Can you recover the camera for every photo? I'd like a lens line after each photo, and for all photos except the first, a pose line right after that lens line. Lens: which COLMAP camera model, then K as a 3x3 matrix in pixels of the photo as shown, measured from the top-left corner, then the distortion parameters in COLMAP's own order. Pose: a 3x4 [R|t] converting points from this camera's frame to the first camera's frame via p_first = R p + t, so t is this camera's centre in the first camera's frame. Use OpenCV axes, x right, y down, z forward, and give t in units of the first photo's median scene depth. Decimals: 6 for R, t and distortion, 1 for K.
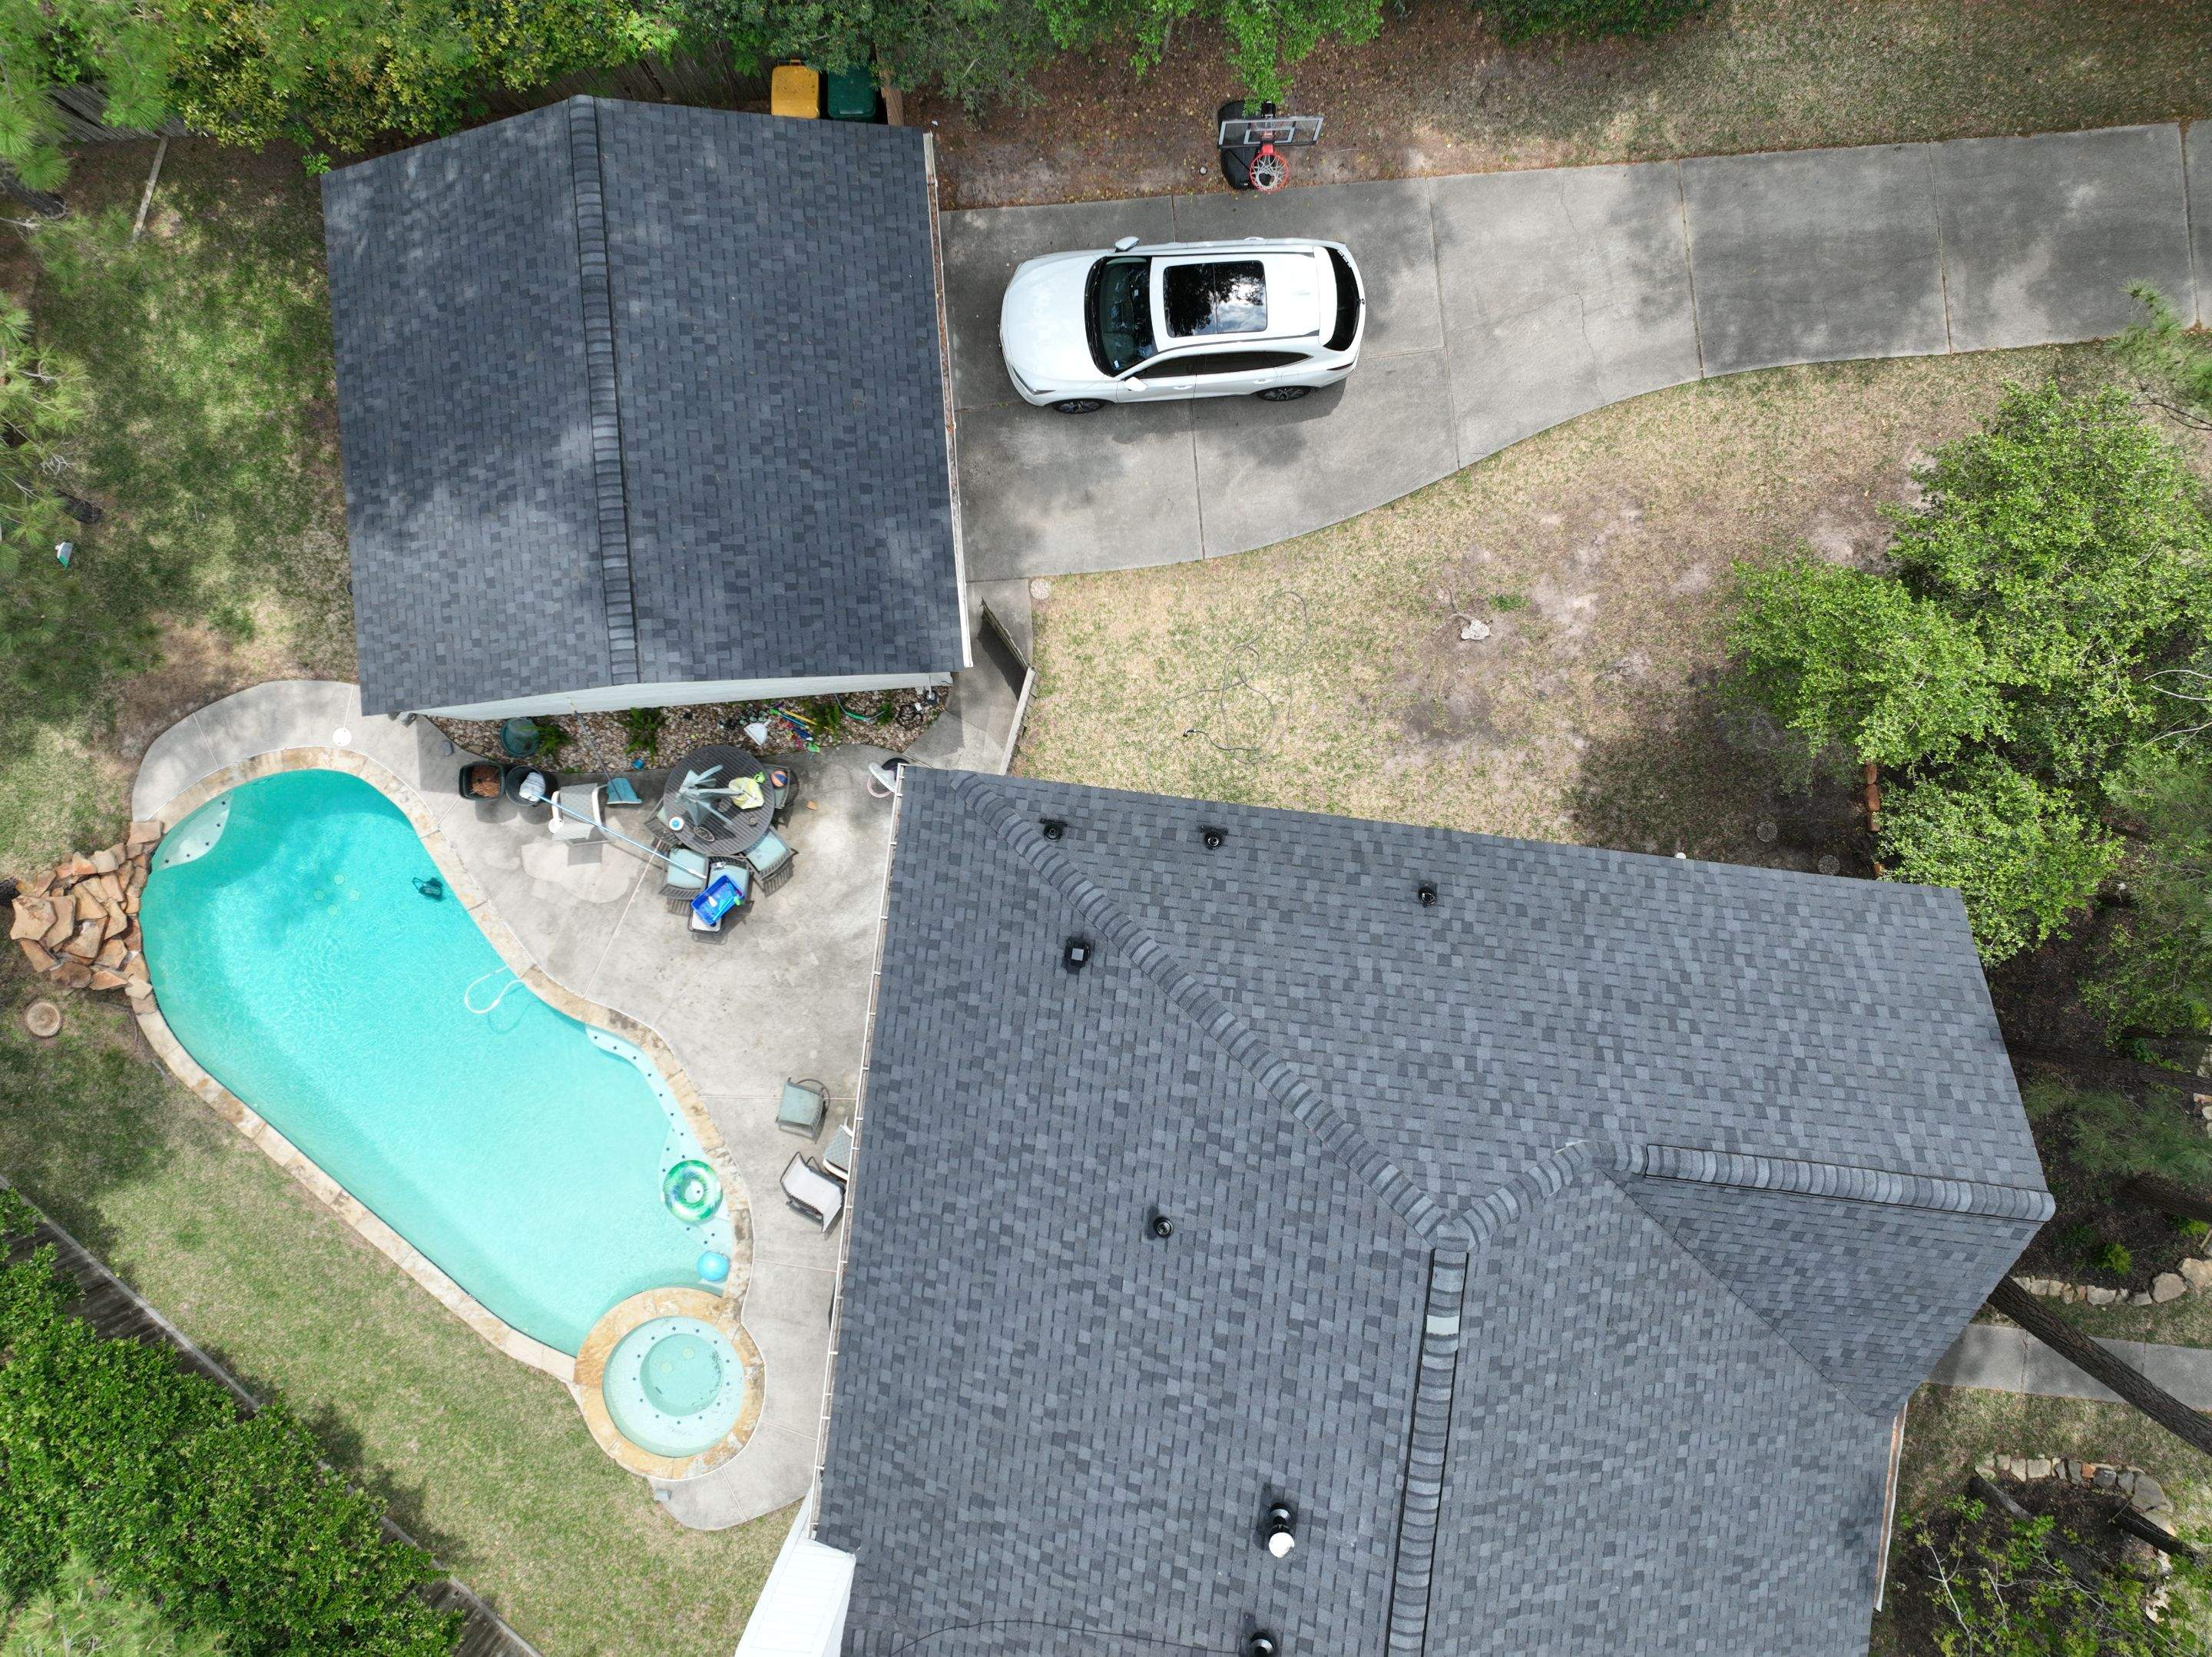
lens RADIAL K [[1609.9, 0, 1123.6], [0, 1609.9, 815.6], [0, 0, 1]] dist [0.003059, 0.003690]
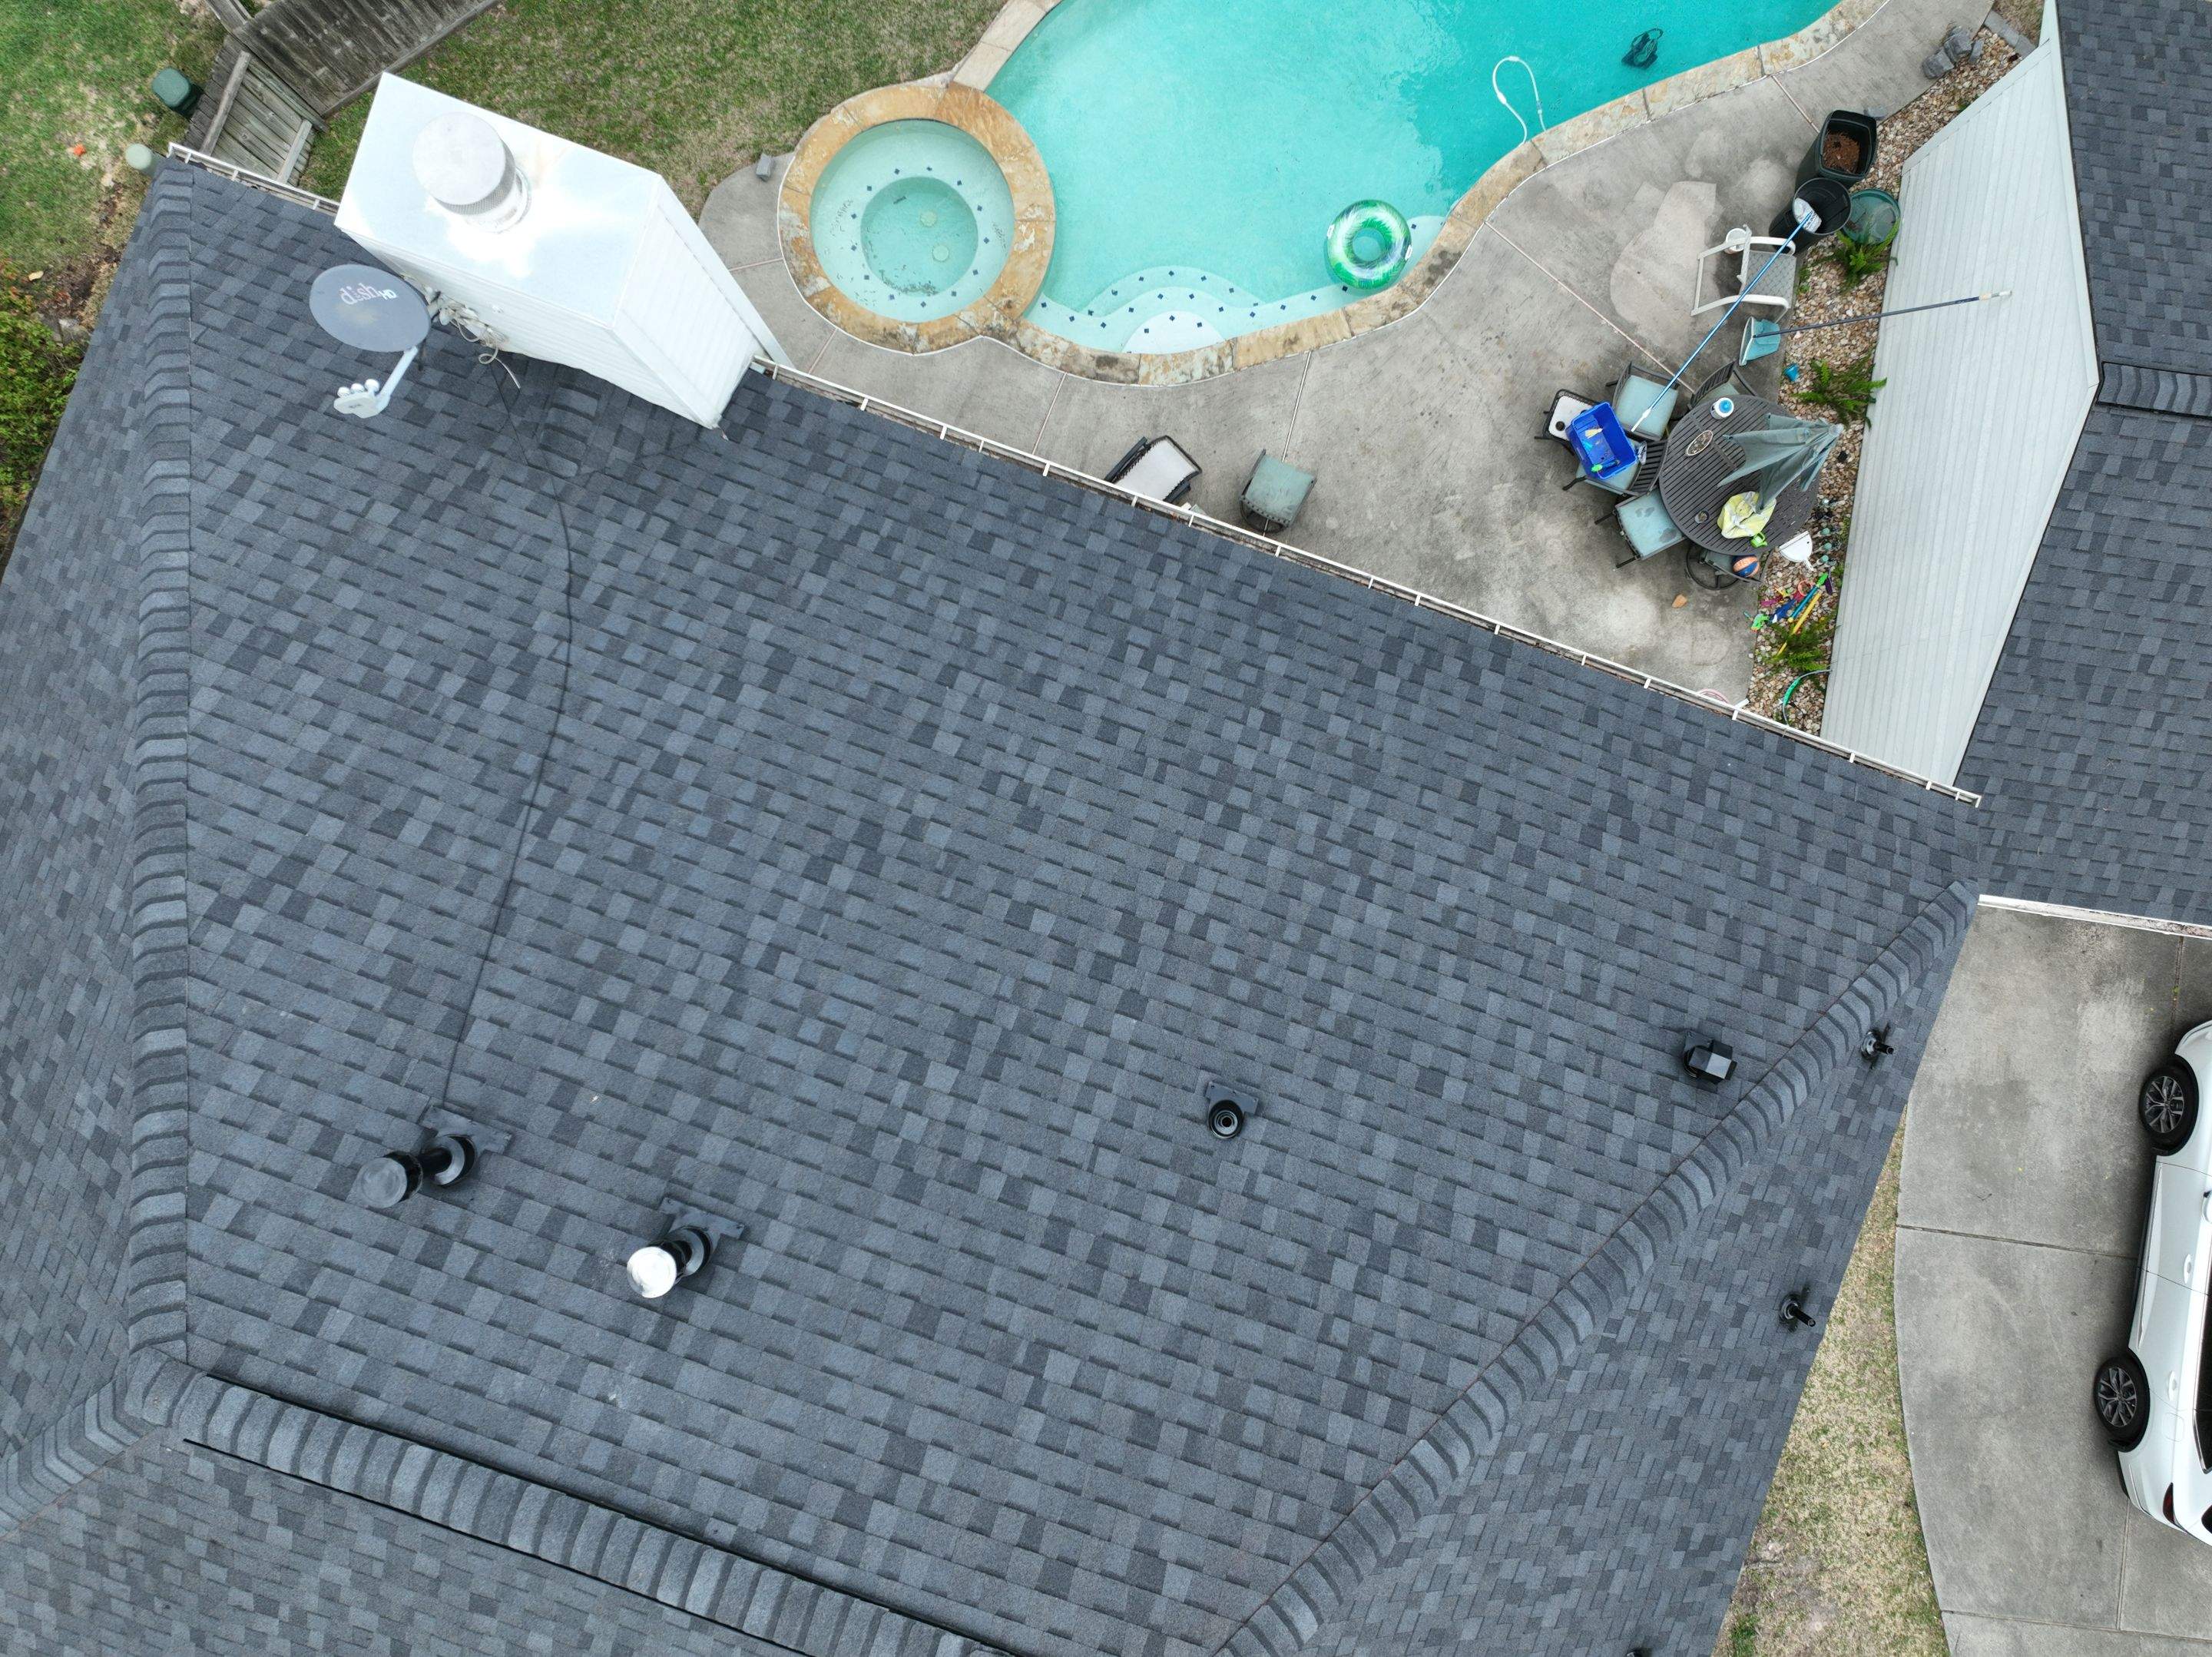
lens RADIAL K [[1609.9, 0, 1132.8], [0, 1609.9, 818.1], [0, 0, 1]] dist [0.003059, 0.003690]
pose [[-0.223590, 0.974637, -0.009525, -0.043885], [-0.974616, -0.223678, -0.009537, 0.220563], [-0.011426, 0.007150, 0.999909, 0.319302]]
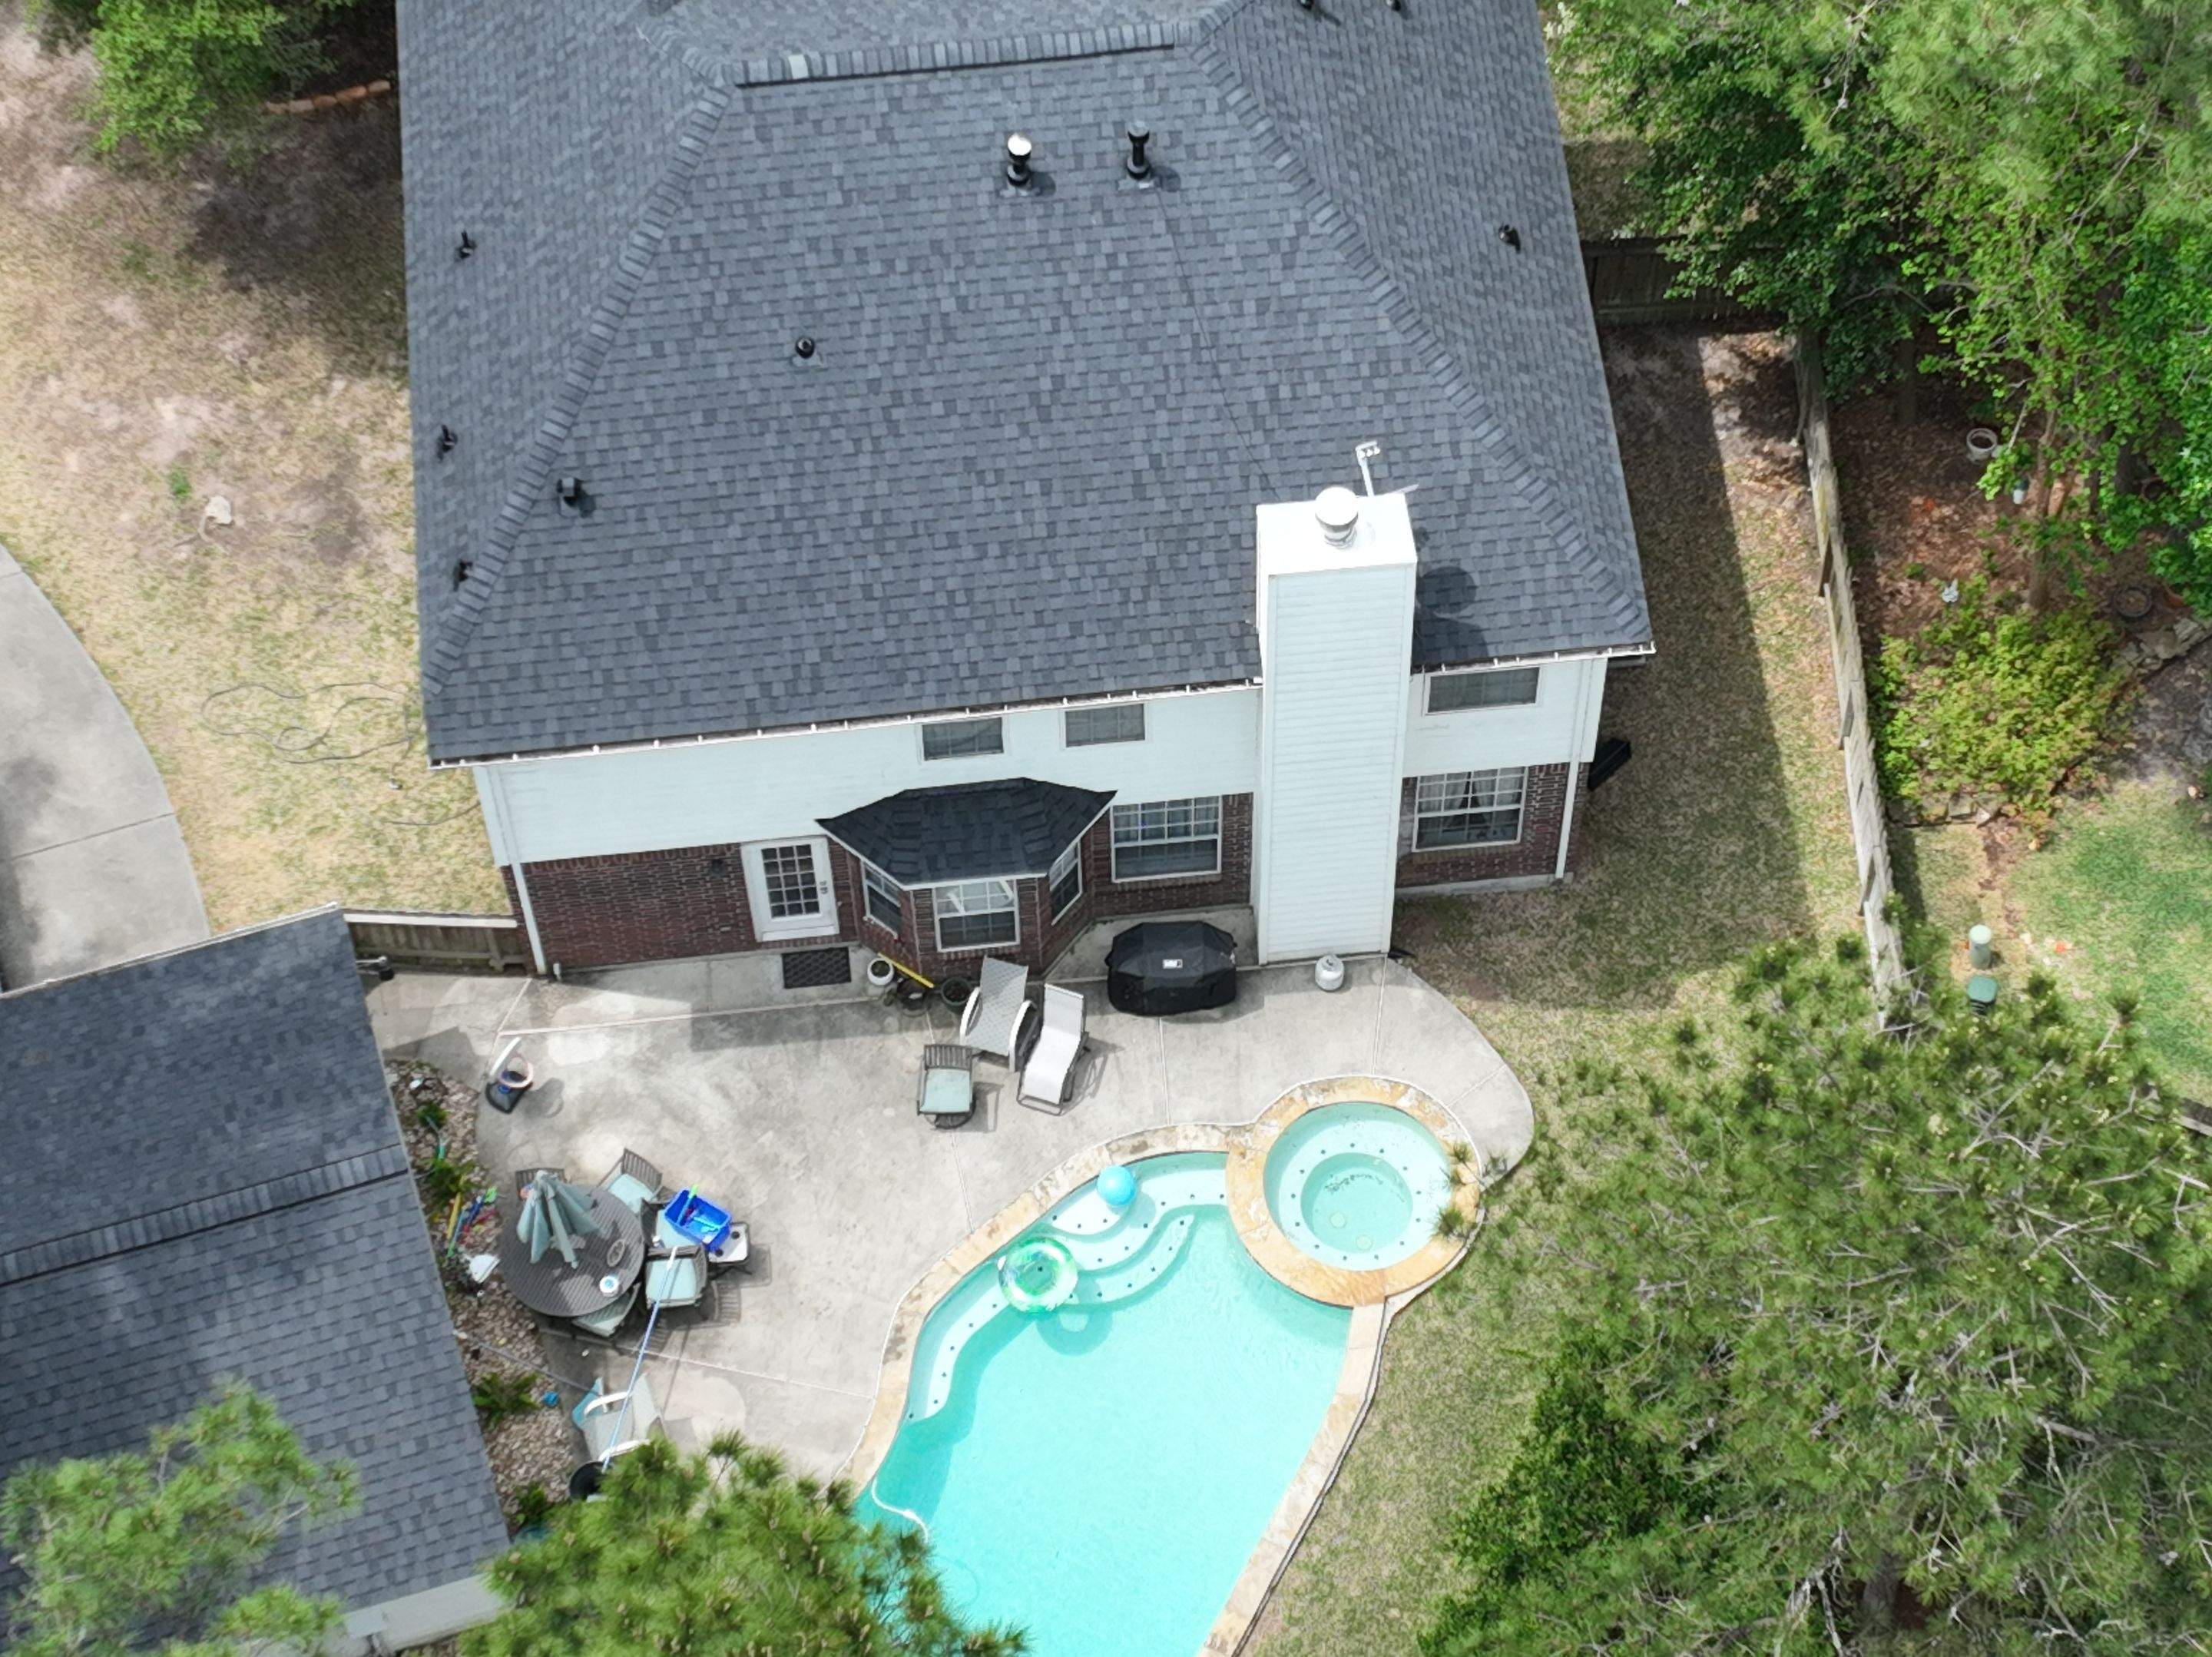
lens RADIAL K [[4903.8, 0, 1103.5], [0, 4903.8, 787.2], [0, 0, 1]] dist [0.031464, 0.000000]
pose [[-0.221015, -0.845555, 0.485993, -1.268946], [0.975178, -0.198468, 0.098176, 0.052527], [0.013441, 0.495628, 0.868431, -1.139208]]
